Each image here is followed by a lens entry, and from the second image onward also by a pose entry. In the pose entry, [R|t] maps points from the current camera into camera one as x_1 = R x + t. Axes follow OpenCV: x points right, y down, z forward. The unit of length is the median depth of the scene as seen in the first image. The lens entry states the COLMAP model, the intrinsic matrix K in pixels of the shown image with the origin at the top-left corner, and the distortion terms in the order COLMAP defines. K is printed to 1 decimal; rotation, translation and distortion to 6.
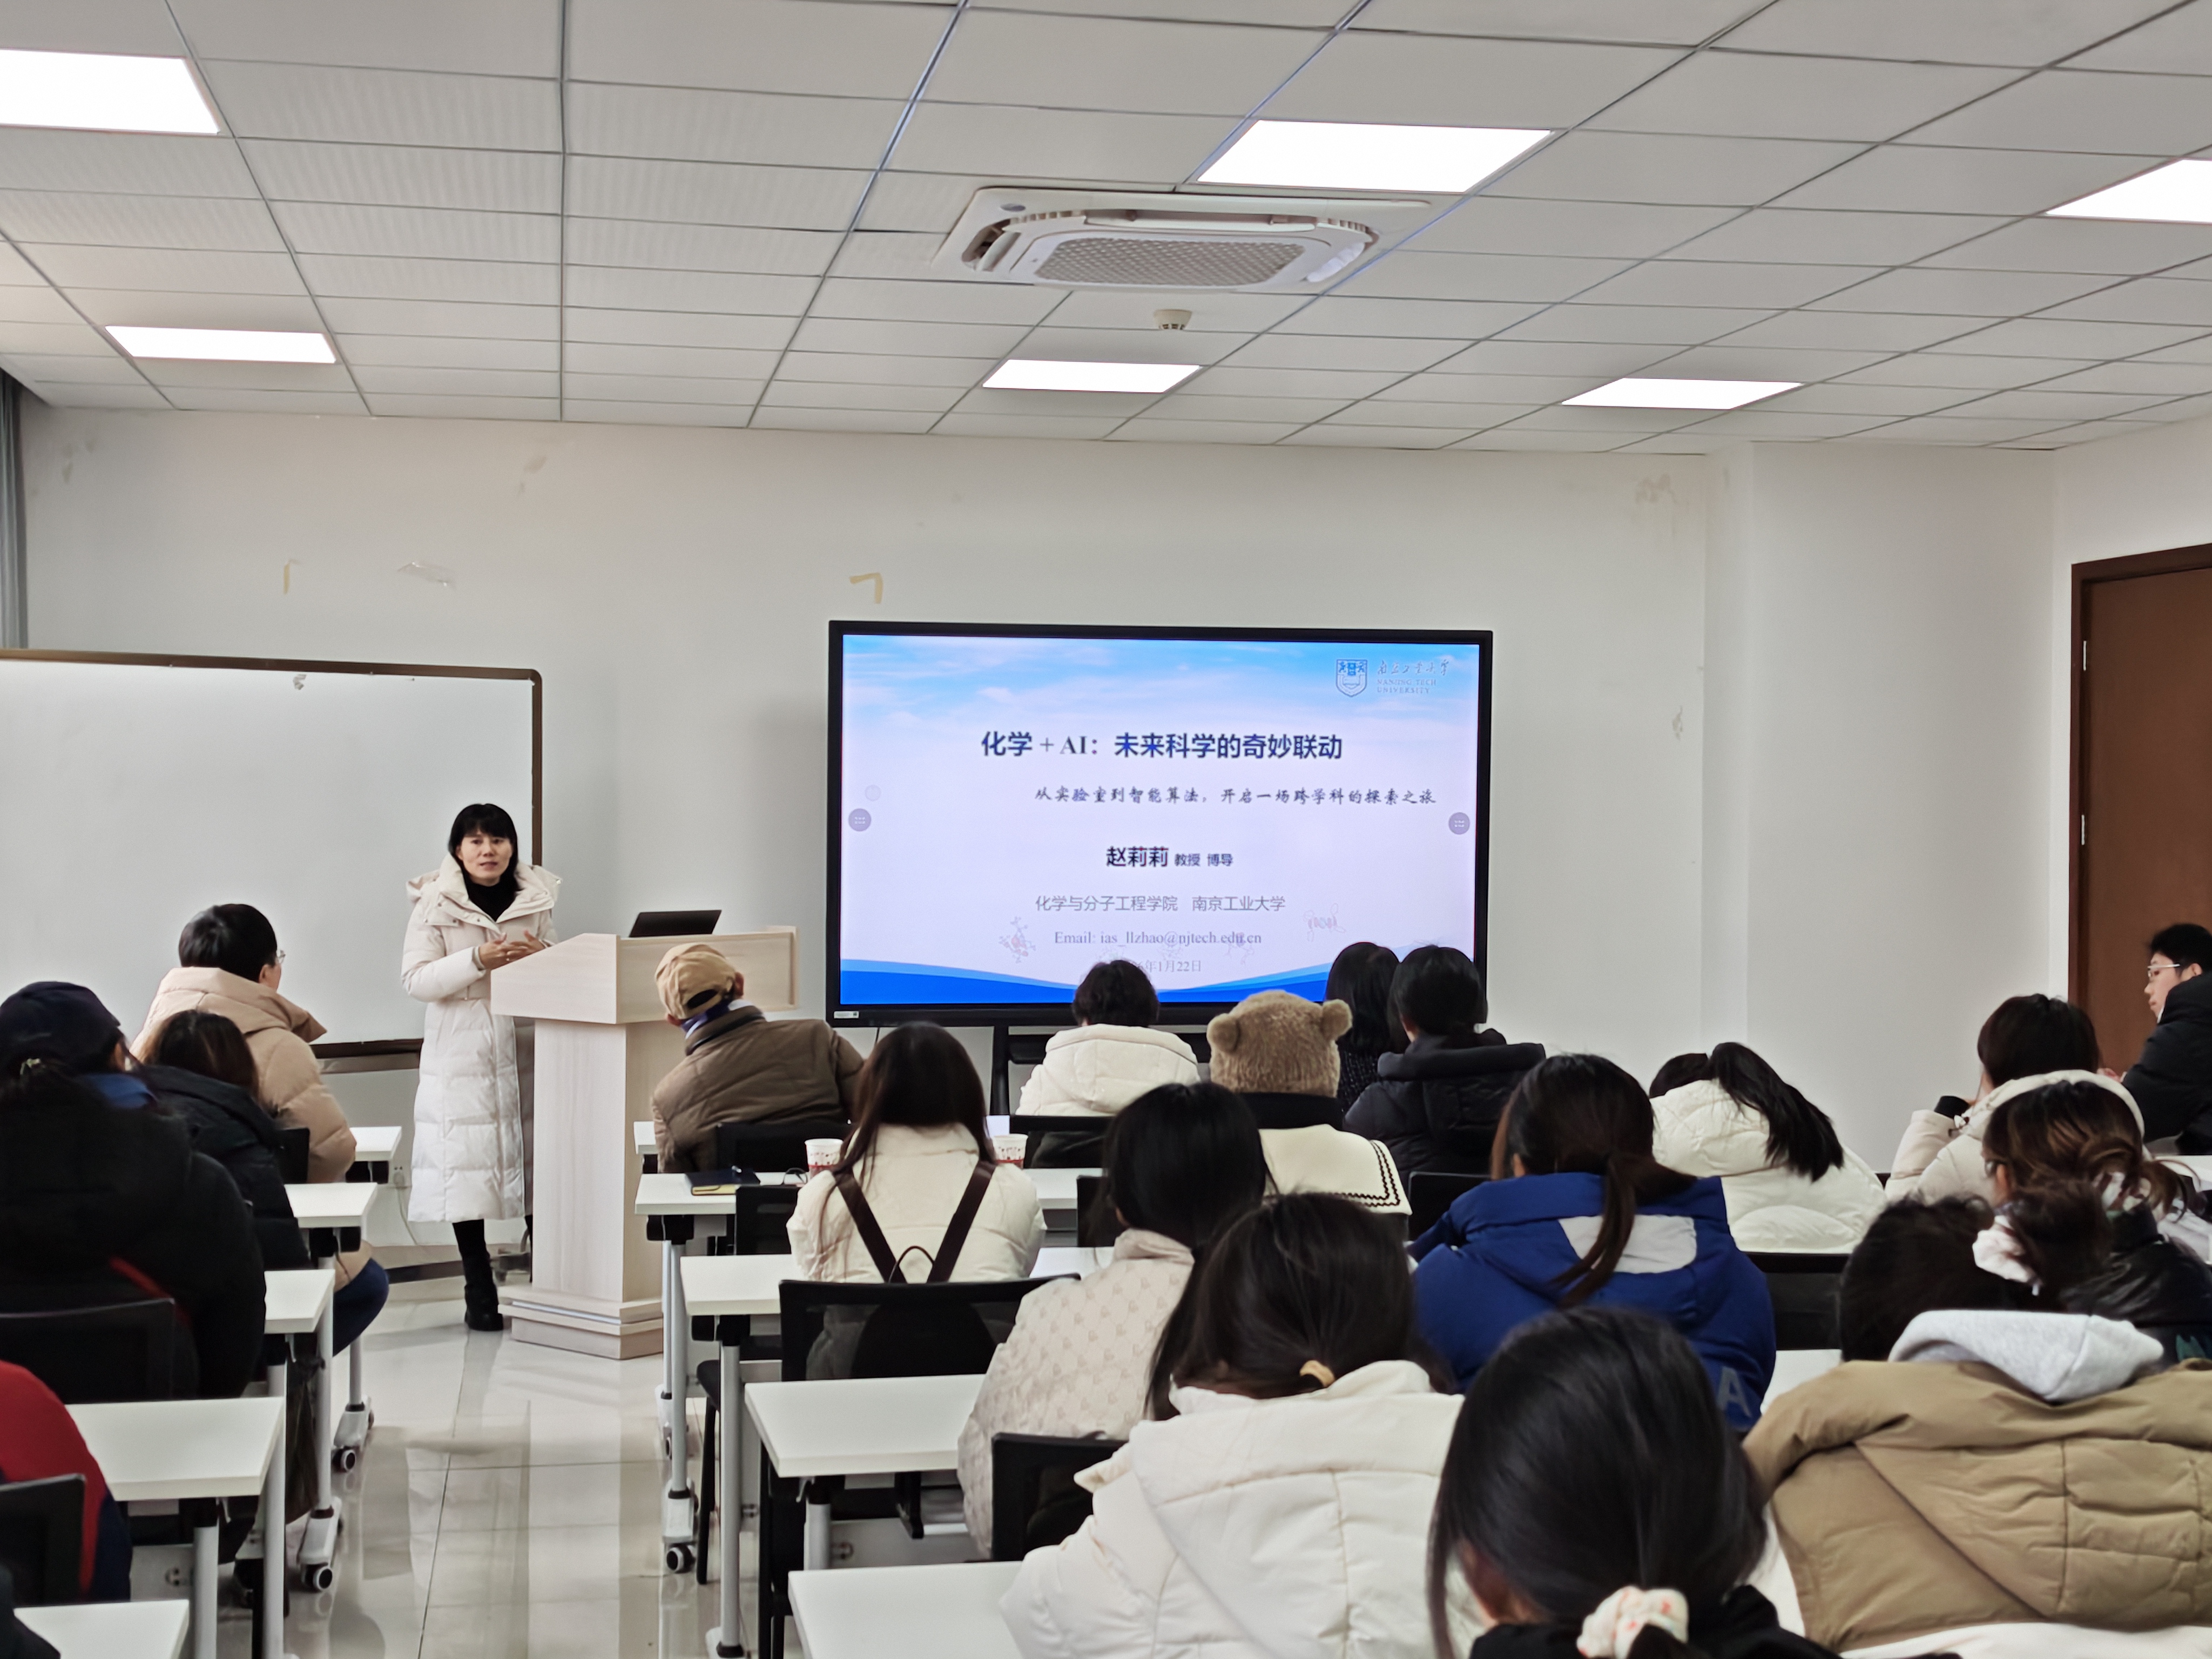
lens RADIAL K [[2836.4, 0, 1107.7], [0, 2836.4, 828.2], [0, 0, 1]] dist [0.020994, 0.000000]
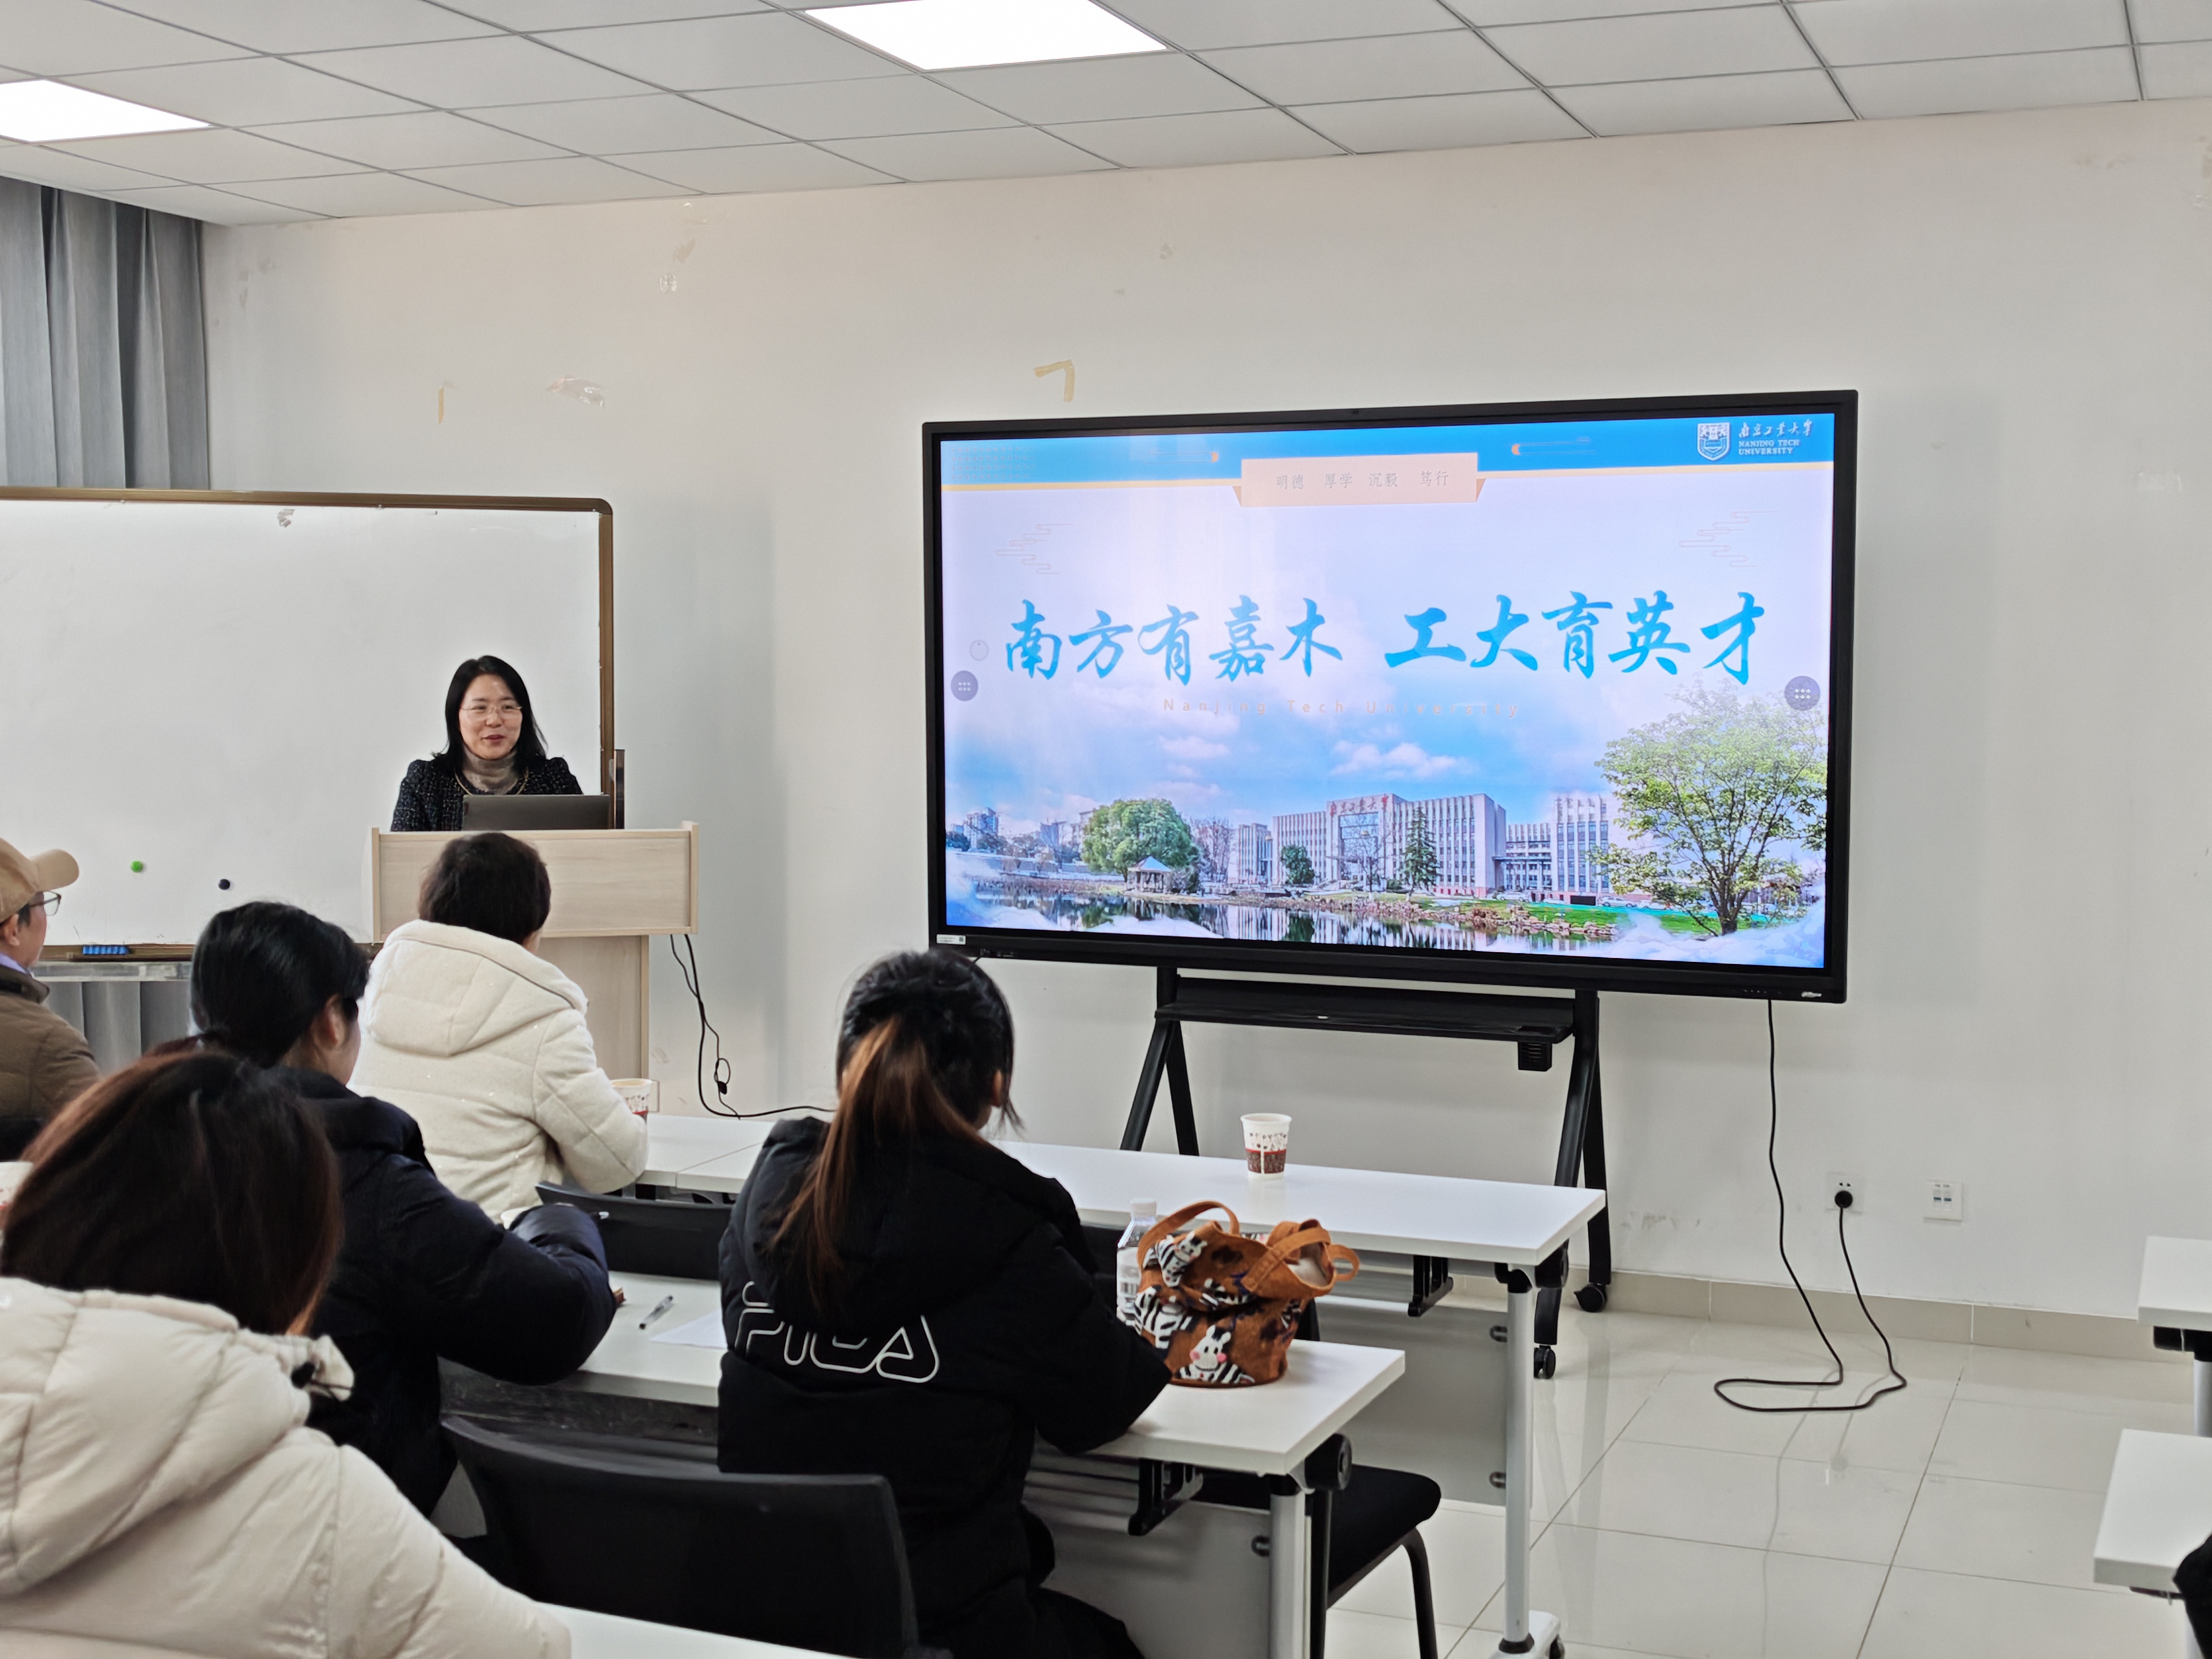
lens RADIAL K [[2623.7, 0, 1104.9], [0, 2623.7, 825.7], [0, 0, 1]] dist [0.050859, 0.000000]
pose [[0.827028, 0.037358, -0.560918, 0.342309], [-0.010878, 0.998666, 0.050473, -0.001370], [0.562055, -0.035641, 0.826331, 0.439573]]
